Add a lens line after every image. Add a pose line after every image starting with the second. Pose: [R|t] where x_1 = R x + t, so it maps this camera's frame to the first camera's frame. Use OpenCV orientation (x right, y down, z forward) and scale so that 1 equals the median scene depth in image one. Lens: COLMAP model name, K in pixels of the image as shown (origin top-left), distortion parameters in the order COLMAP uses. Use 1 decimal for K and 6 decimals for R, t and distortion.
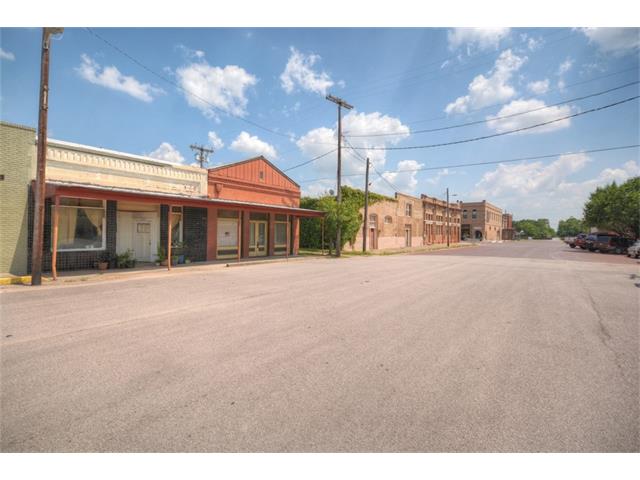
lens RADIAL K [[322.9, 0, 320.9], [0, 322.9, 235.5], [0, 0, 1]] dist [-0.002774, -0.000320]
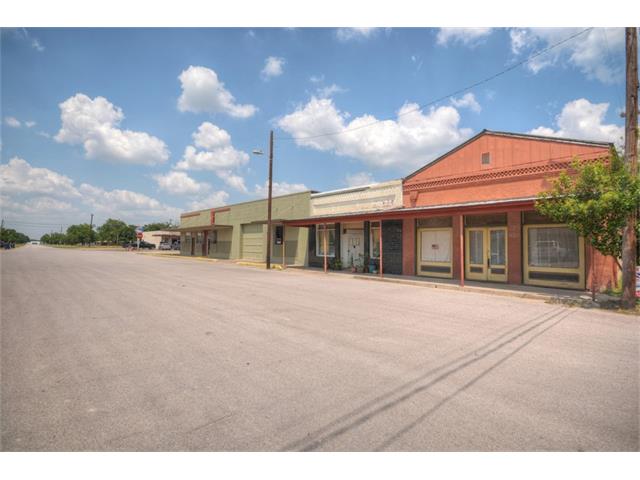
lens RADIAL K [[322.9, 0, 318.9], [0, 322.9, 236.4], [0, 0, 1]] dist [-0.002774, -0.000320]
pose [[-0.203845, -0.034680, -0.978389, 0.547855], [-0.015374, 0.999363, -0.032221, -0.000467], [0.978883, 0.008473, -0.204248, 0.830869]]
